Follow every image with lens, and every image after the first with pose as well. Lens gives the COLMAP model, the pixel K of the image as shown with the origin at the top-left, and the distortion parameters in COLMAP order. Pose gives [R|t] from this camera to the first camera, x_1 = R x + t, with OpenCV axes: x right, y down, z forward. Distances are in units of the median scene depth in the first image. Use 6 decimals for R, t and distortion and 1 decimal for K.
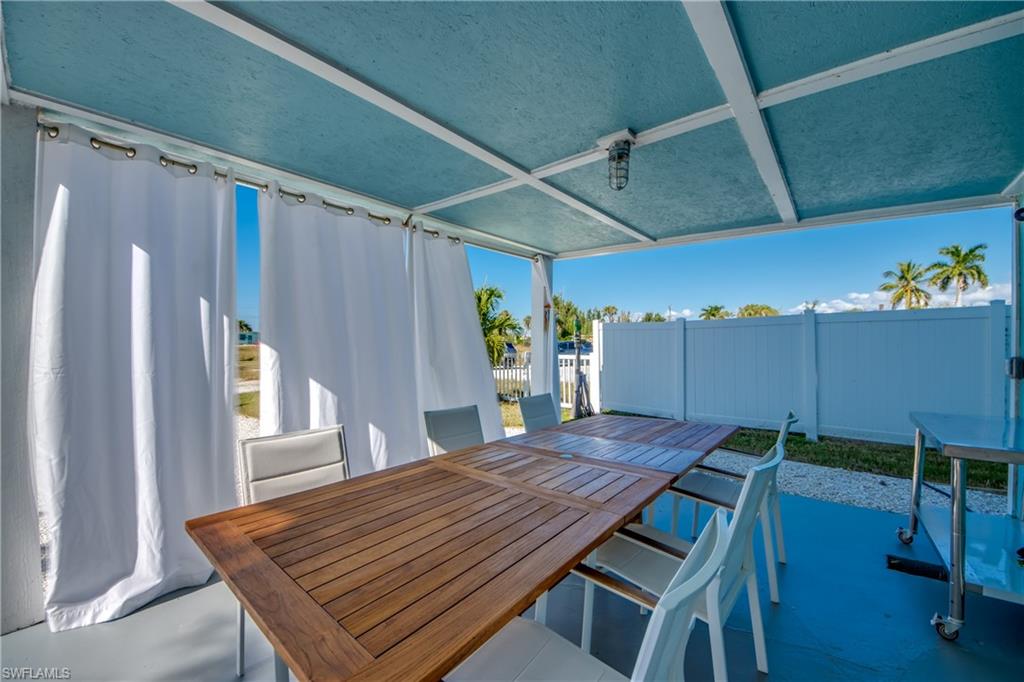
lens RADIAL K [[396.7, 0, 500.2], [0, 396.7, 342.0], [0, 0, 1]] dist [0.027900, -0.020410]
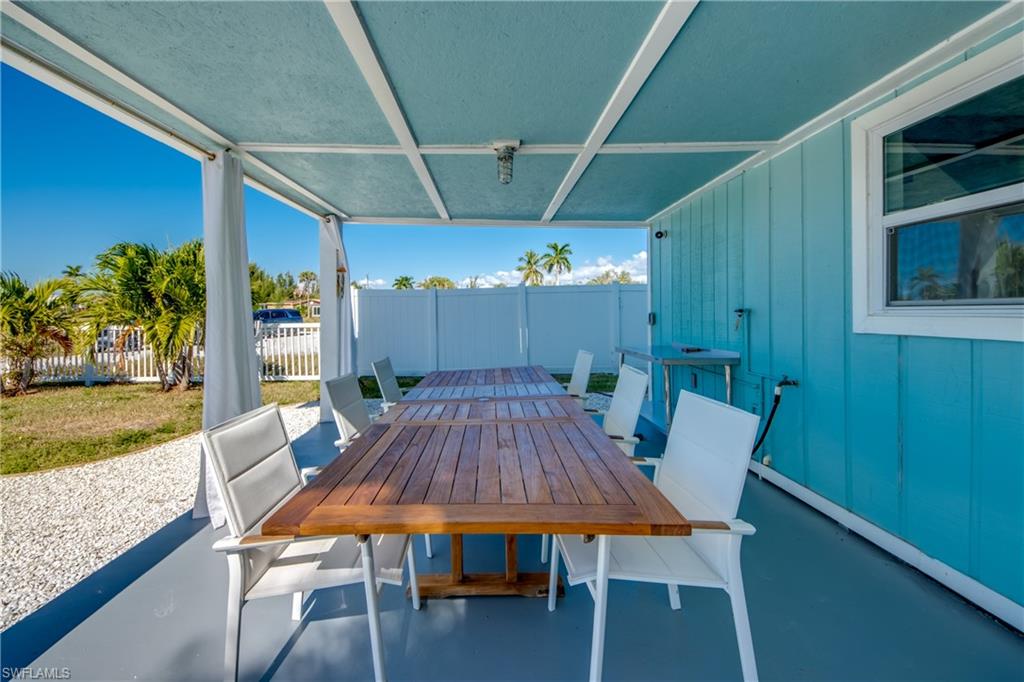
lens RADIAL K [[408.6, 0, 482.0], [0, 408.6, 309.0], [0, 0, 1]] dist [0.026965, -0.022981]
pose [[0.766159, -0.006524, 0.642618, -0.093618], [0.008276, 0.999966, 0.000286, 0.002160], [-0.642598, 0.005099, 0.766187, 0.008784]]
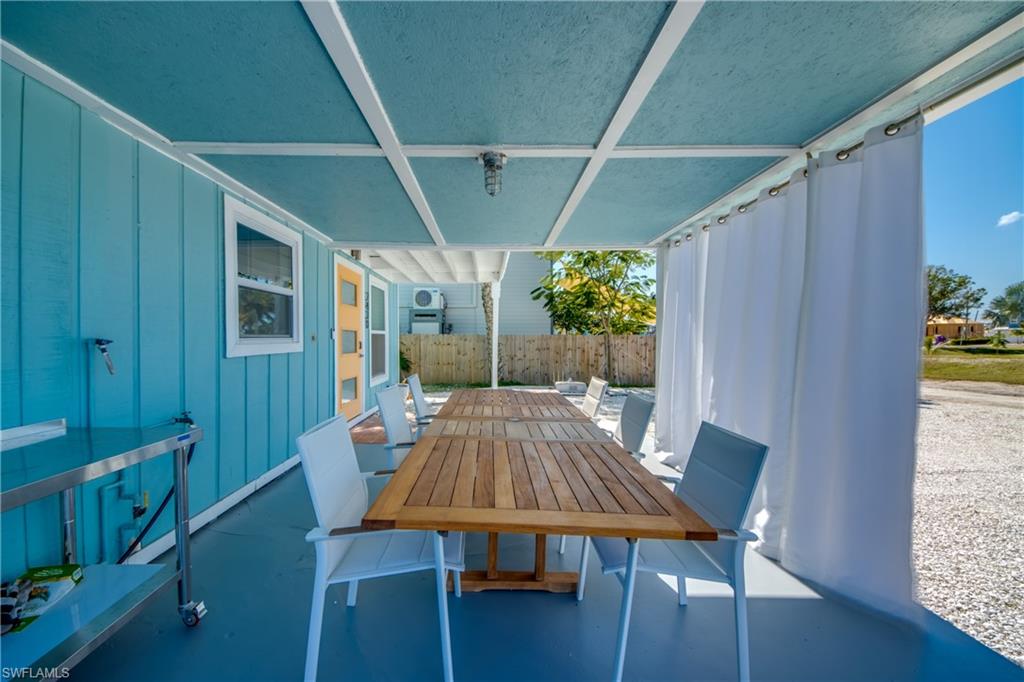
lens RADIAL K [[396.7, 0, 500.2], [0, 396.7, 342.0], [0, 0, 1]] dist [0.027900, -0.020410]
pose [[-0.737461, -0.002124, -0.675386, 0.161949], [-0.005682, 0.999979, 0.003059, 0.003222], [0.675365, 0.006093, -0.737458, 0.288490]]
